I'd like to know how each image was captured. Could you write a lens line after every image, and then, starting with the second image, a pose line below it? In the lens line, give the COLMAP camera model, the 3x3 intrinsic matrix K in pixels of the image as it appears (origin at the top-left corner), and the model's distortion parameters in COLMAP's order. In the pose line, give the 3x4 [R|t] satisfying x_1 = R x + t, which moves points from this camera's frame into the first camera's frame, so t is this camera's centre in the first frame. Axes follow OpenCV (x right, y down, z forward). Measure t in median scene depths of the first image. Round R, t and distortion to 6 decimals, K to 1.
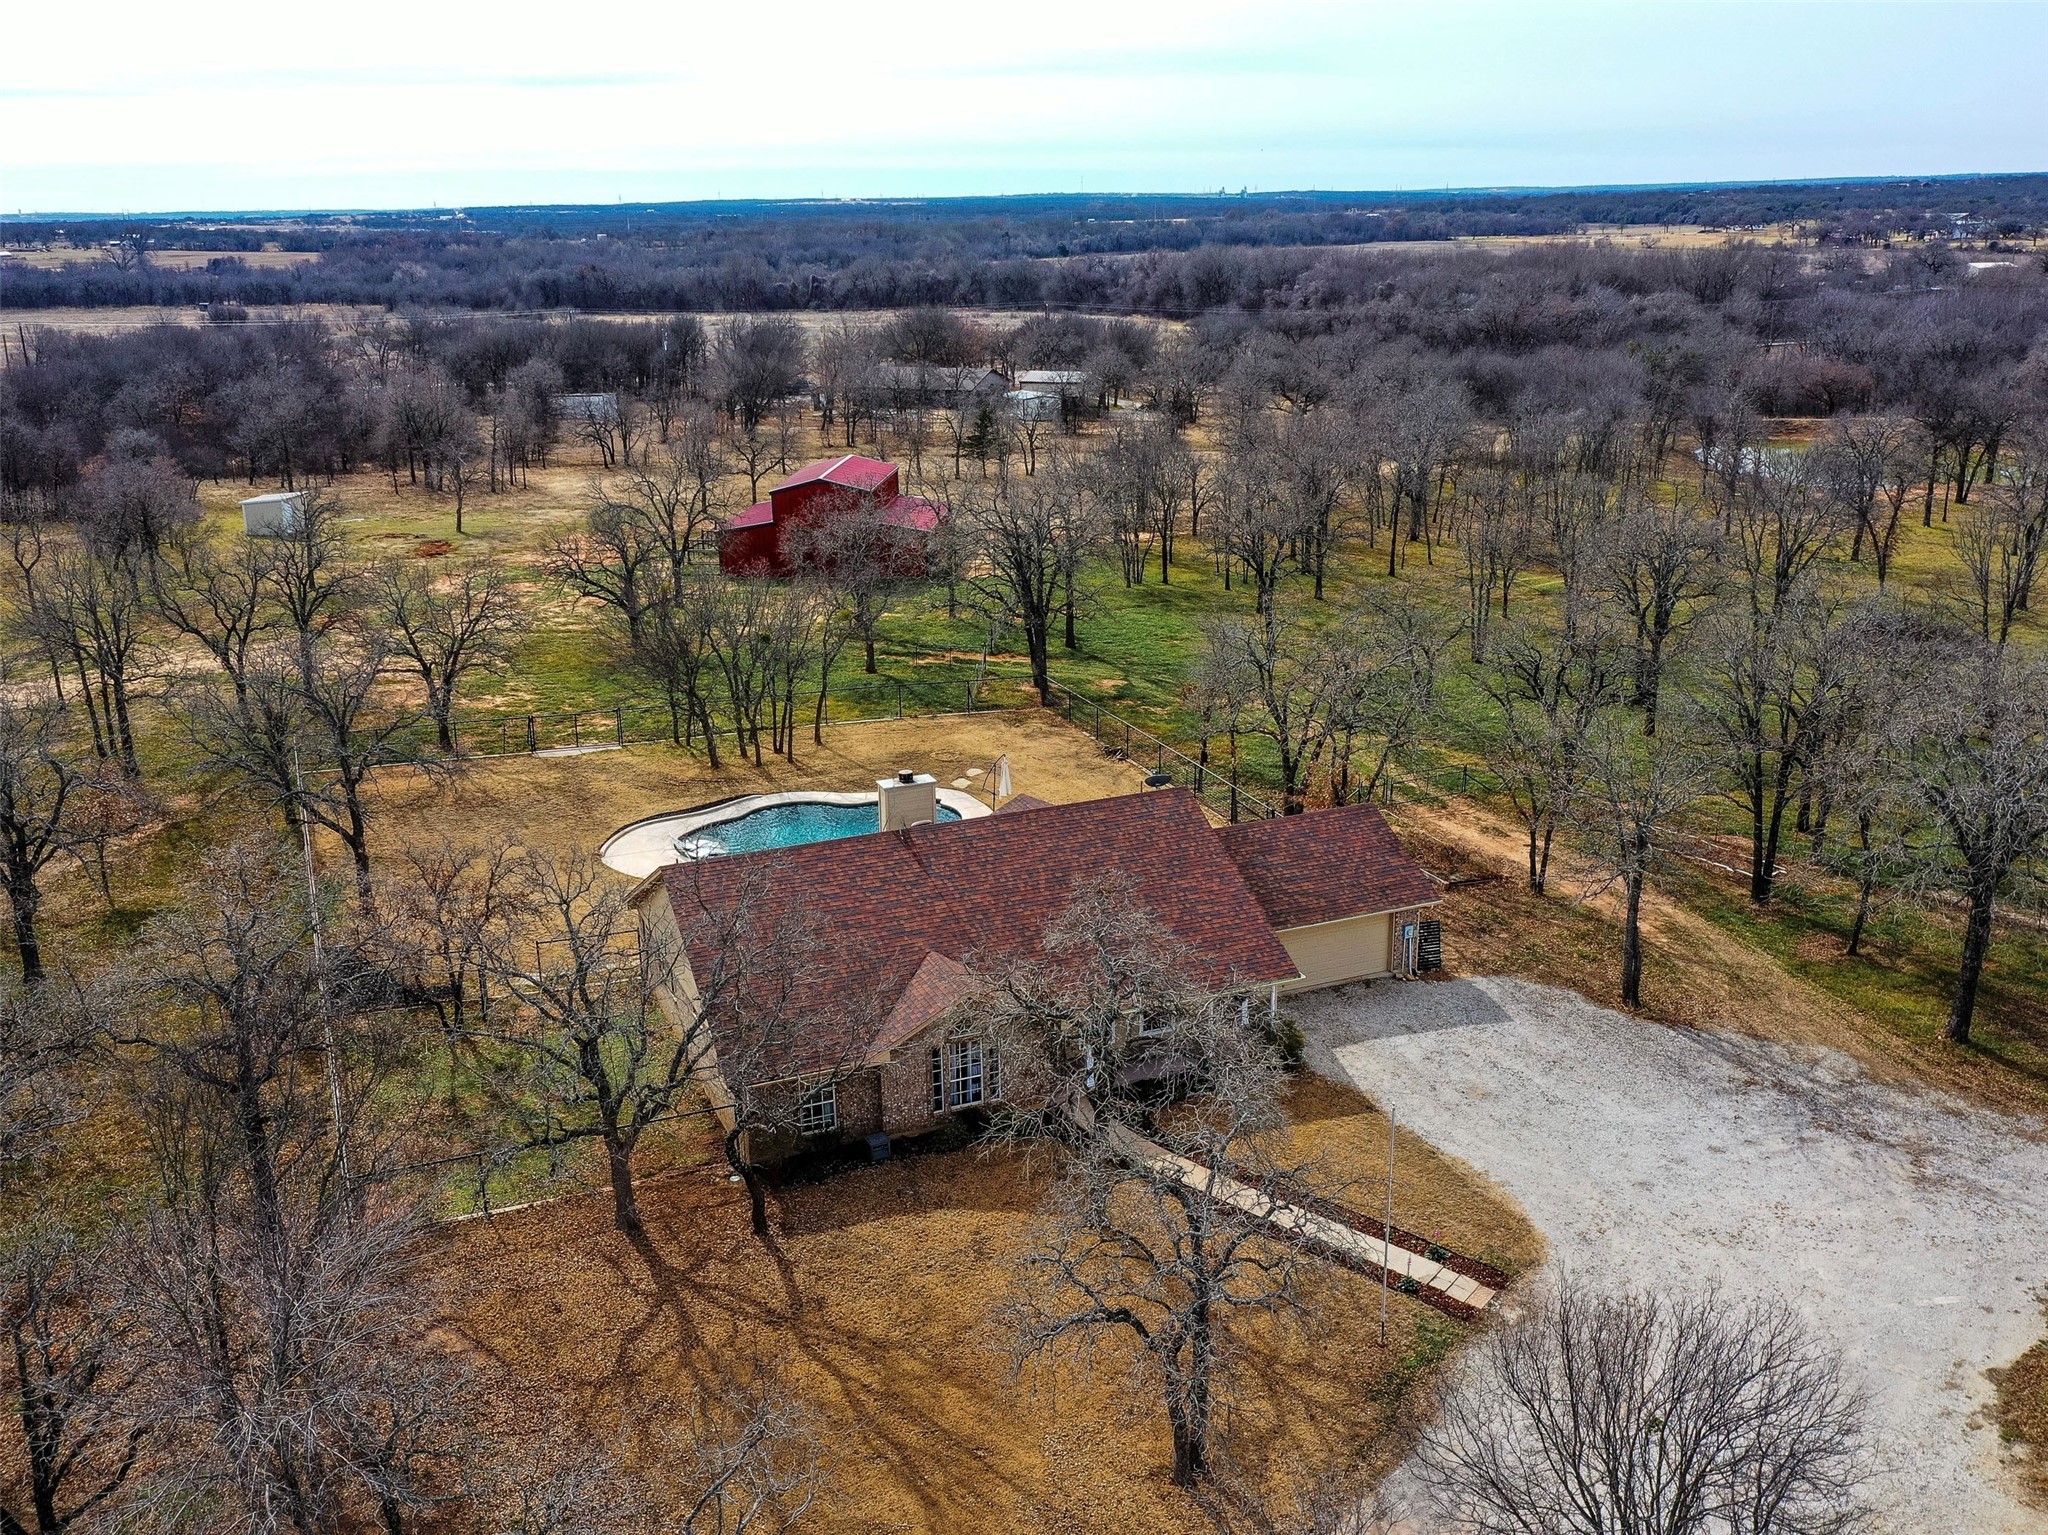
lens RADIAL K [[1707.4, 0, 1021.5], [0, 1707.4, 767.4], [0, 0, 1]] dist [0.009139, 0.006296]
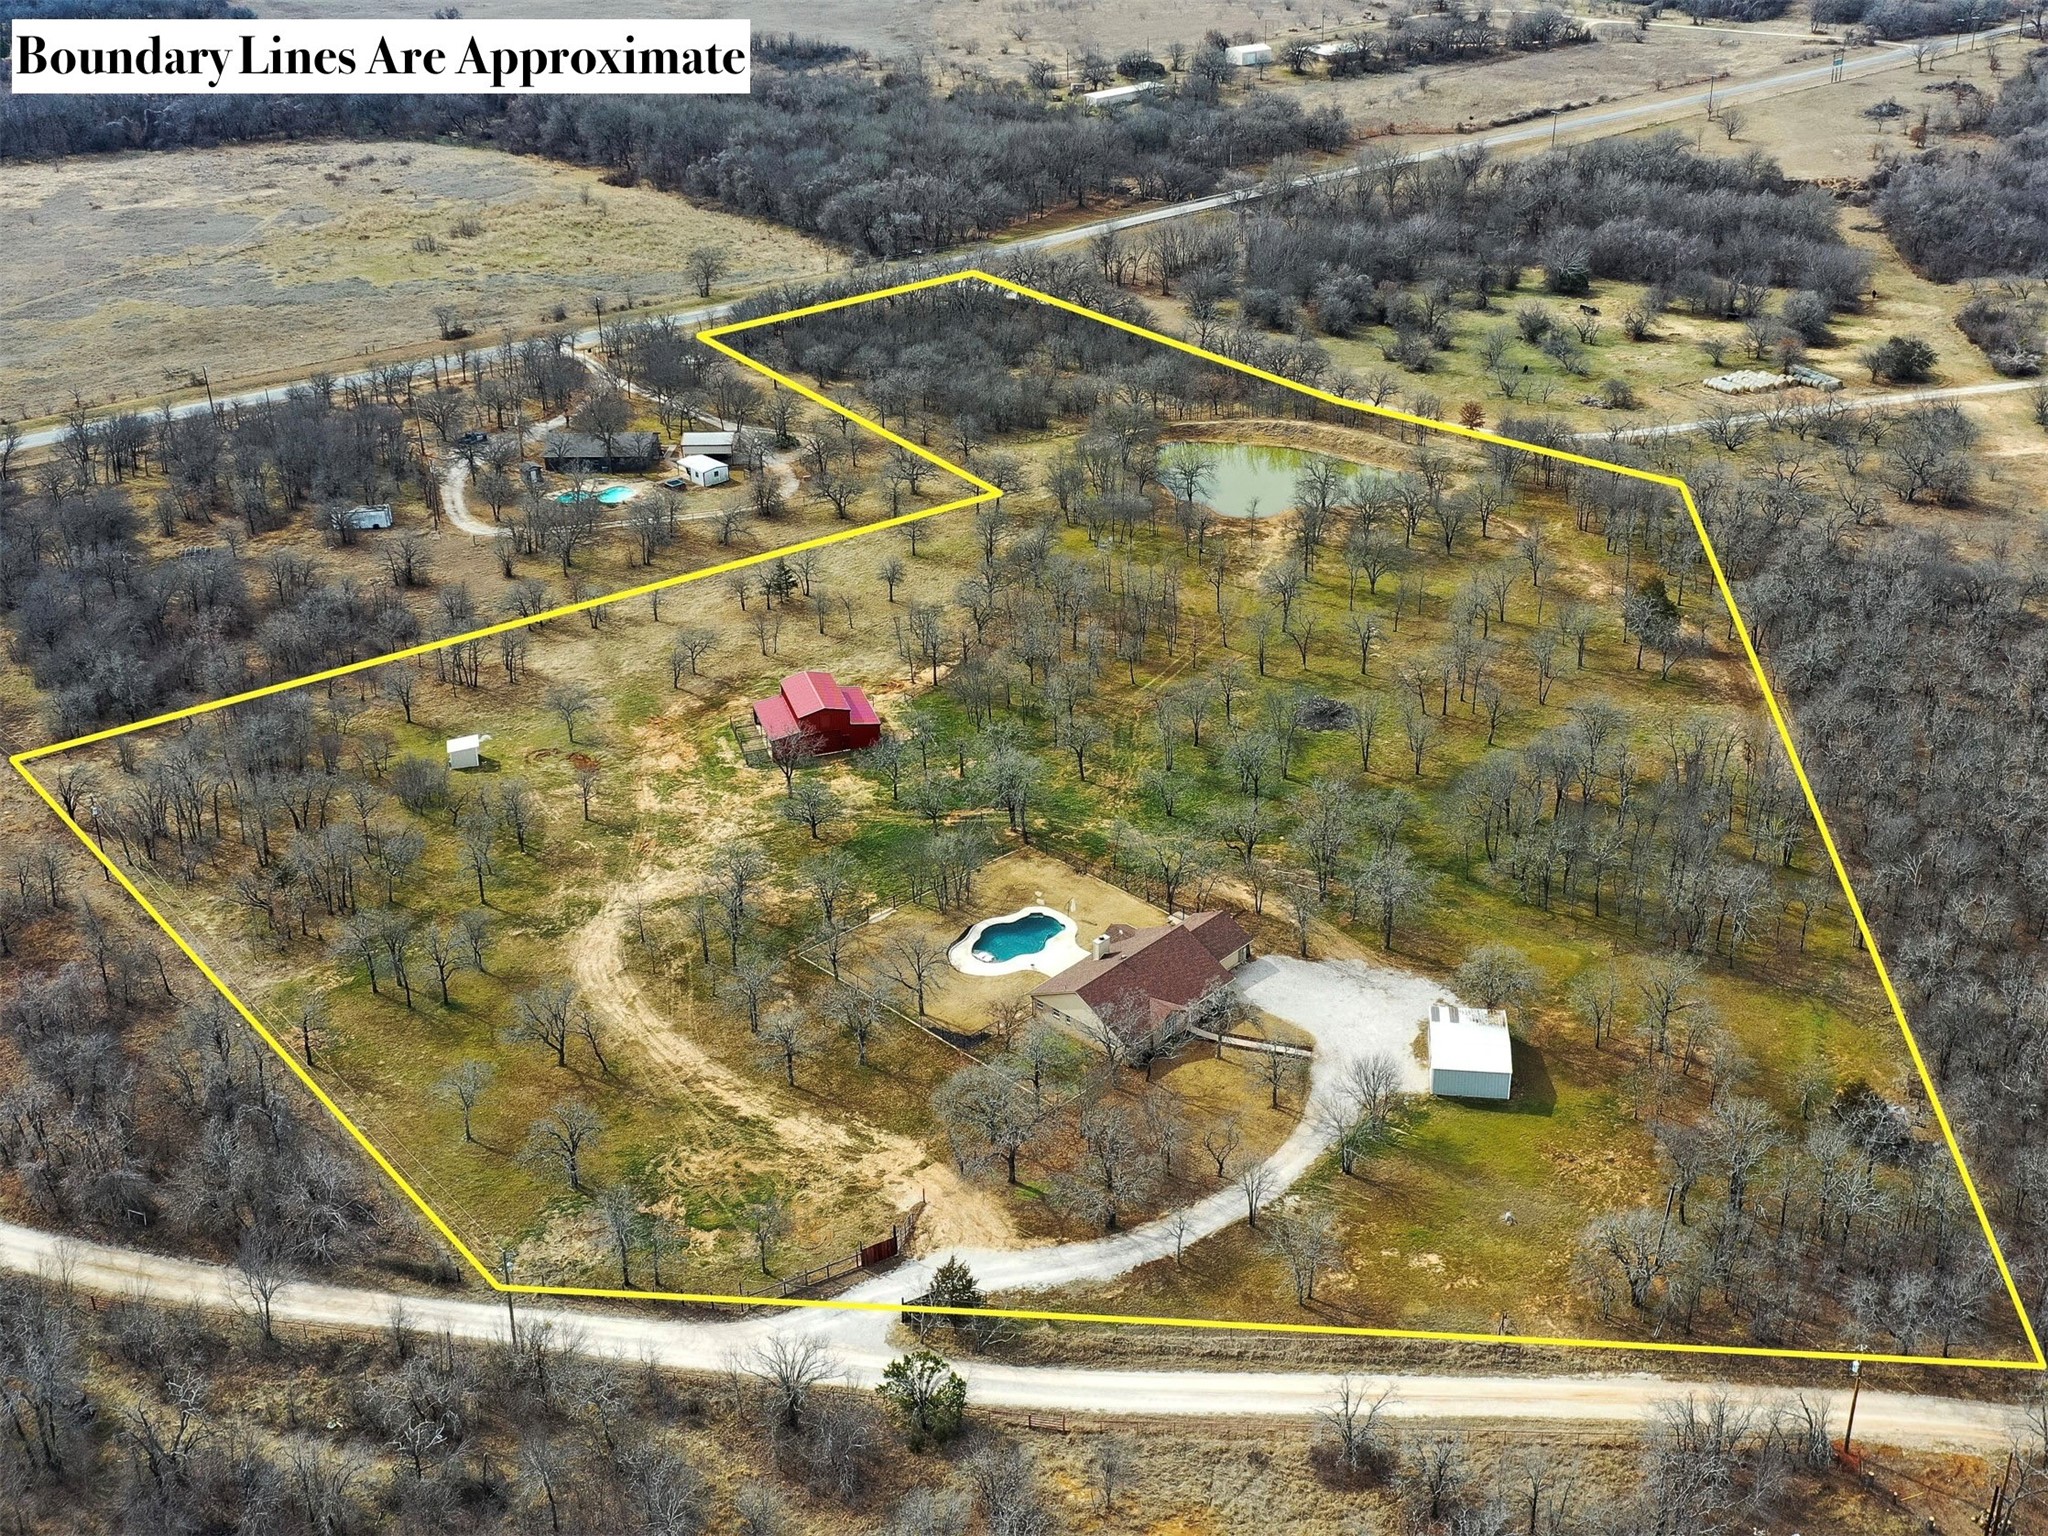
lens RADIAL K [[1707.4, 0, 1025.4], [0, 1707.4, 767.7], [0, 0, 1]] dist [0.009139, 0.006296]
pose [[0.916230, -0.182653, 0.356595, -1.309063], [0.121183, 0.974687, 0.187883, -0.941521], [-0.381886, -0.128931, 0.915172, -1.869106]]
